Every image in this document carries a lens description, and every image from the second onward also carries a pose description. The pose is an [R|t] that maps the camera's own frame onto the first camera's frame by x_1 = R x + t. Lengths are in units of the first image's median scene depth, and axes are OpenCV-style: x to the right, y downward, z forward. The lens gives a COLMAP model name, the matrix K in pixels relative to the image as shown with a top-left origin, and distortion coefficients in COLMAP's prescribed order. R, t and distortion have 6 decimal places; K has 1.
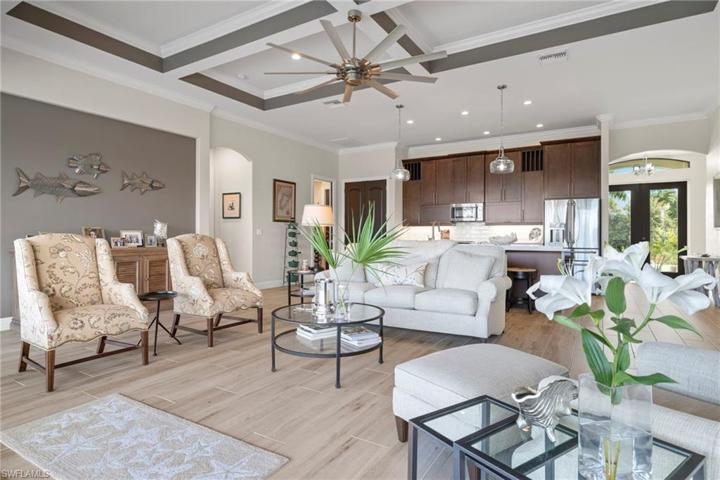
lens RADIAL K [[394.1, 0, 360.0], [0, 394.1, 236.3], [0, 0, 1]] dist [-0.004252, -0.000733]
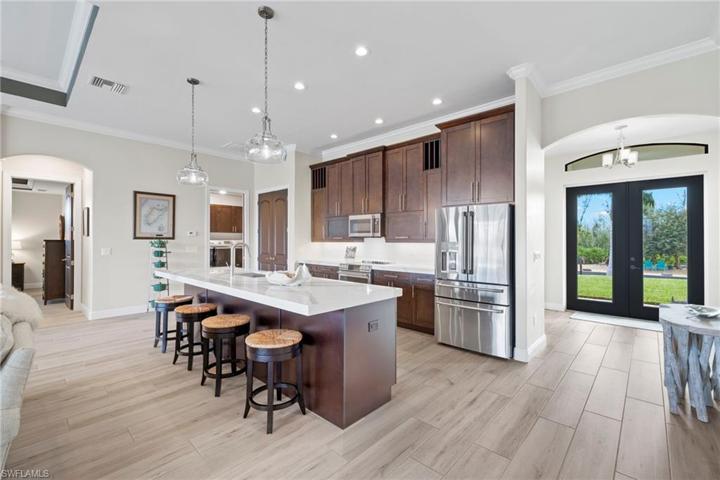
lens RADIAL K [[311.8, 0, 361.3], [0, 311.8, 238.7], [0, 0, 1]] dist [0.001954, 0.000399]
pose [[0.979737, -0.001769, -0.200280, 0.408390], [0.000746, 0.999986, -0.005182, -0.033567], [0.200286, 0.004927, 0.979725, 0.403823]]
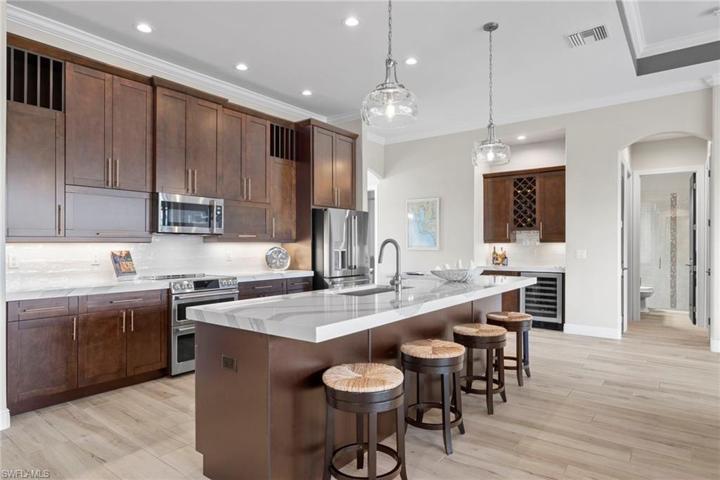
lens RADIAL K [[423.5, 0, 360.3], [0, 423.5, 241.4], [0, 0, 1]] dist [0.016431, 0.000420]
pose [[0.110070, -0.001548, 0.993923, -0.225683], [-0.005321, 0.999984, 0.002147, -0.033099], [-0.993910, -0.005525, 0.110060, 0.779523]]
